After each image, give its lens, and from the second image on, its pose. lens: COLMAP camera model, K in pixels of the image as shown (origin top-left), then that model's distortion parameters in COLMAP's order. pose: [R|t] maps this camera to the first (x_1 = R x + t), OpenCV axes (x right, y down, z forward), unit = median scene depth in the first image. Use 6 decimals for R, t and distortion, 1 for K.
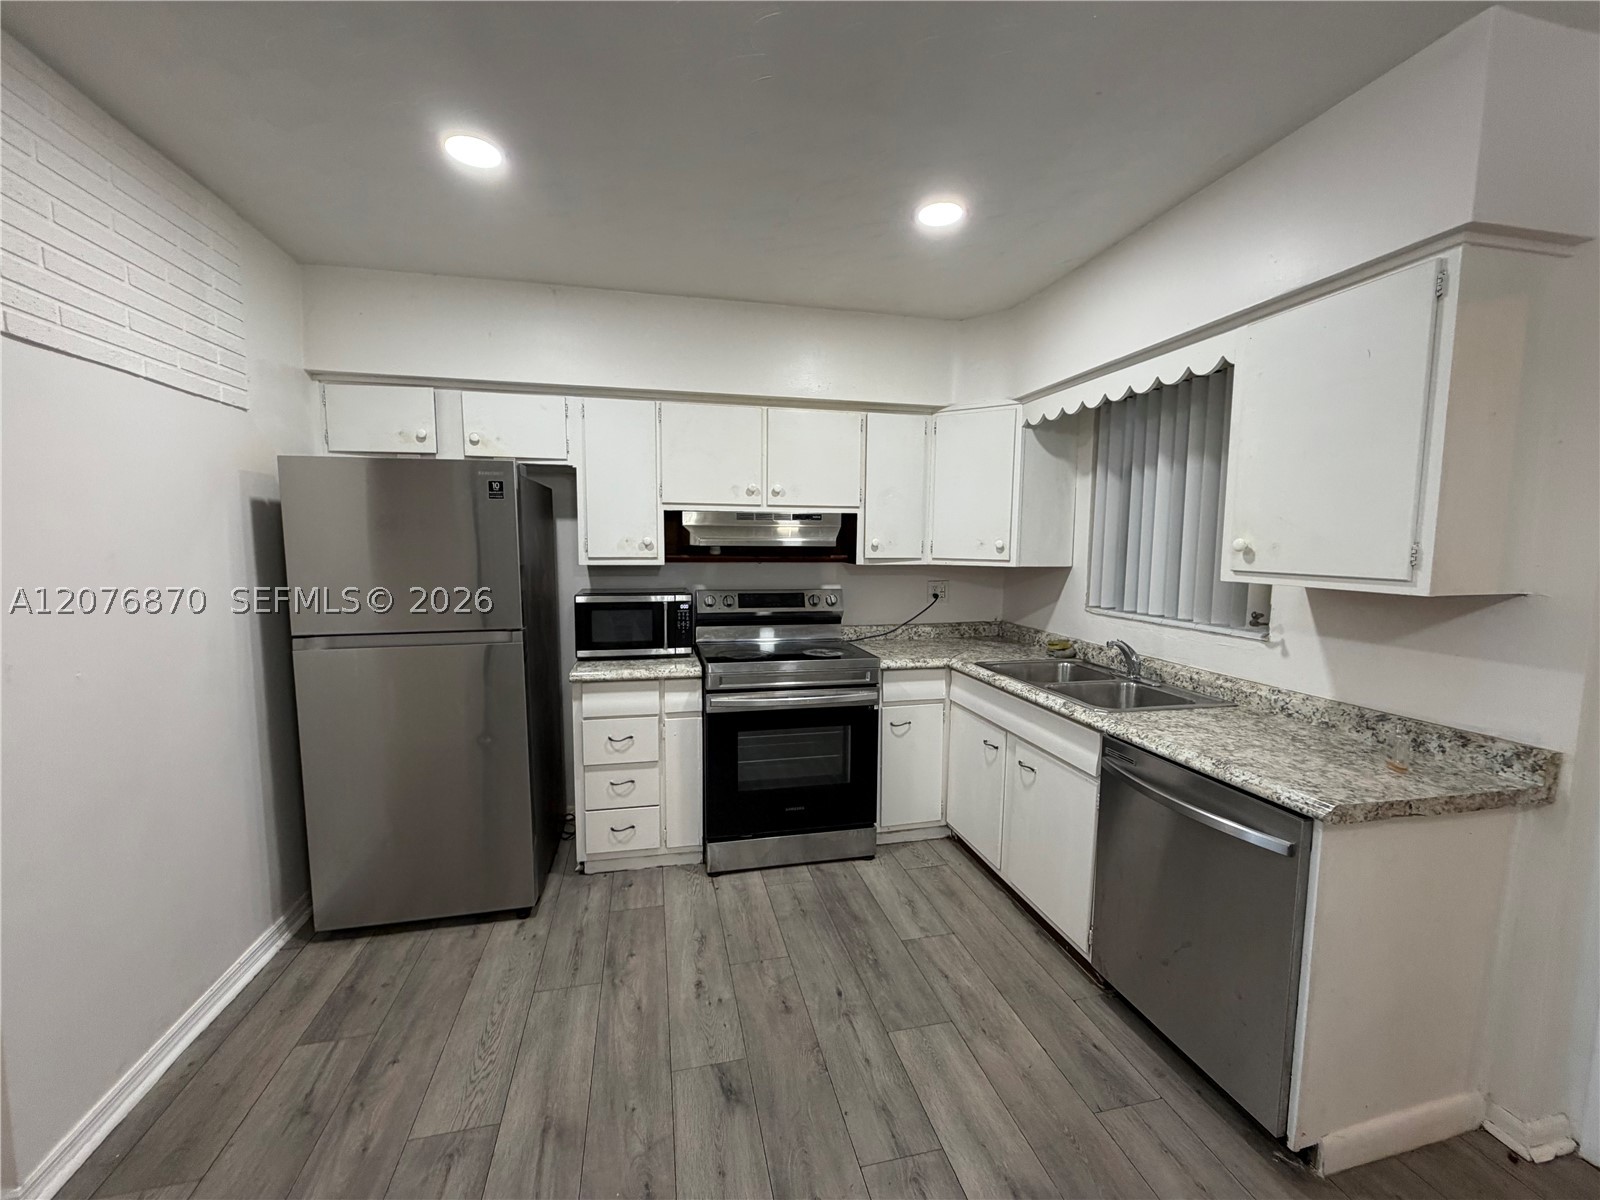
lens RADIAL K [[638.4, 0, 795.9], [0, 638.4, 600.0], [0, 0, 1]] dist [0.000829, -0.000377]
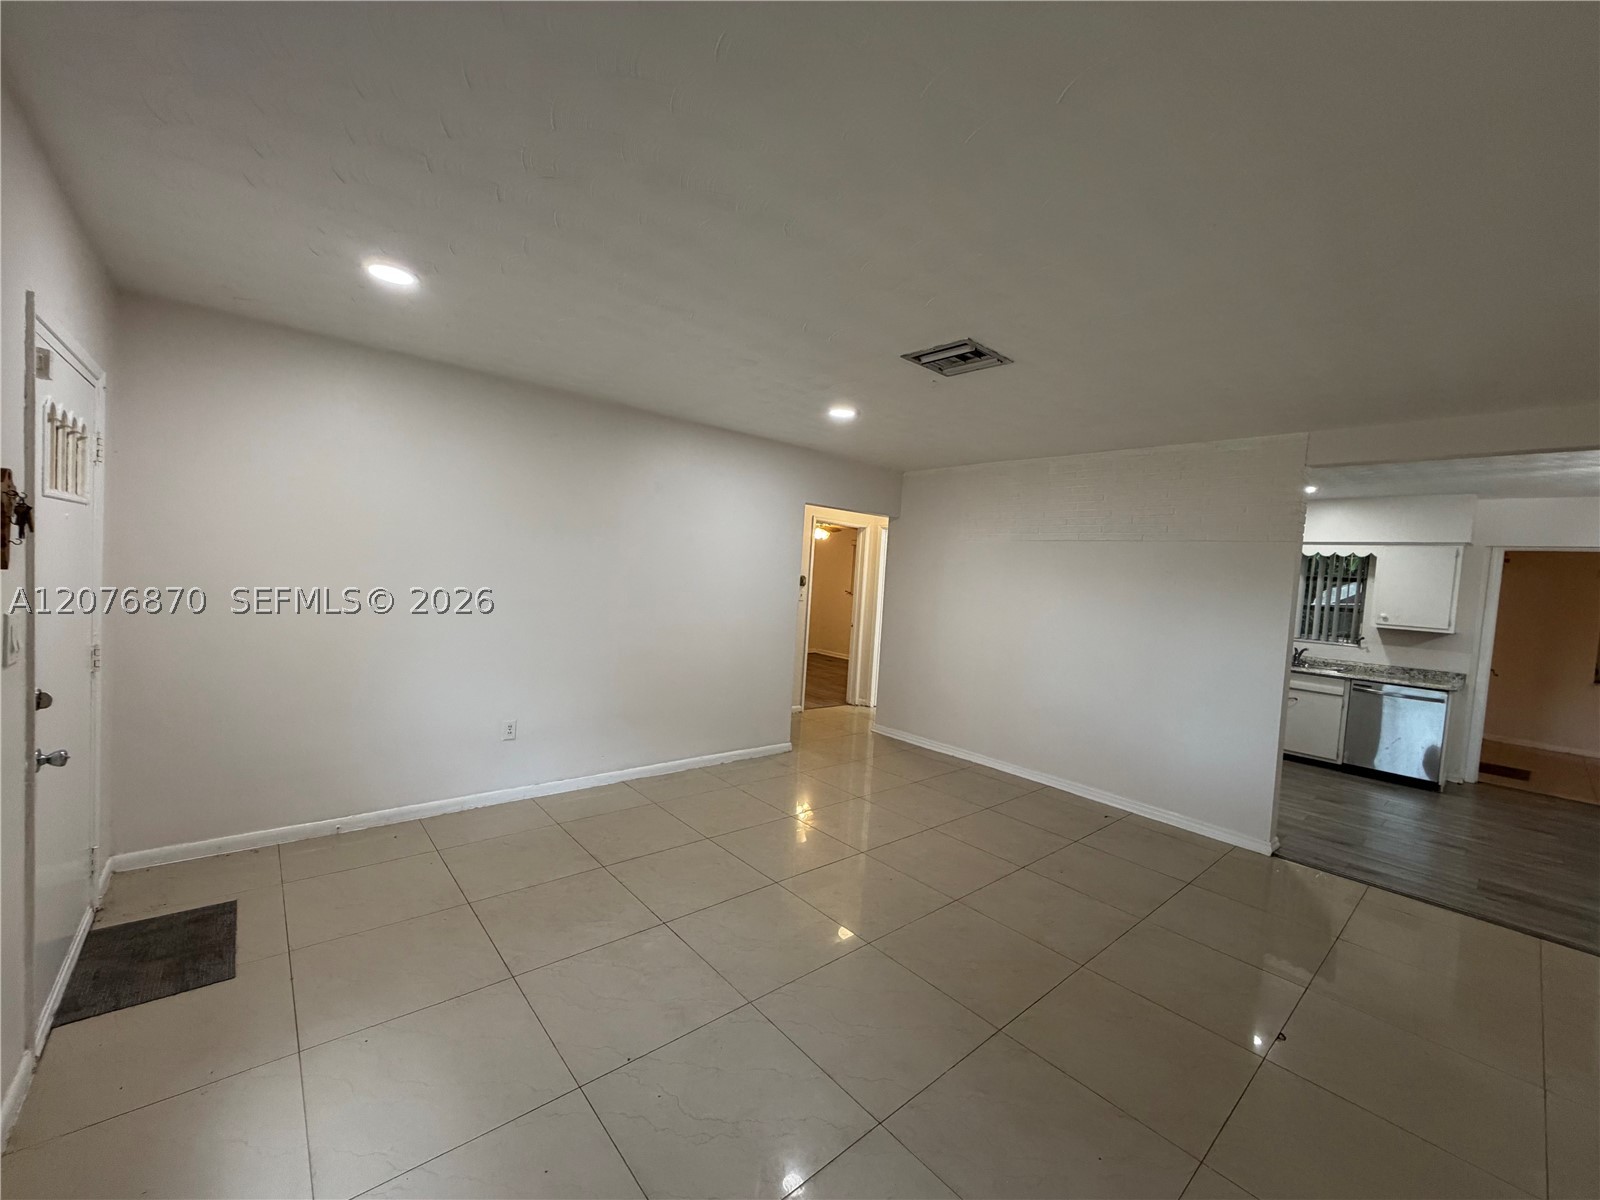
lens RADIAL K [[638.4, 0, 797.6], [0, 638.4, 599.9], [0, 0, 1]] dist [0.000829, -0.000377]
pose [[0.881810, 0.027904, 0.470778, -2.723425], [-0.013178, 0.999316, -0.034548, -0.014908], [-0.471420, 0.024261, 0.881575, -0.332845]]
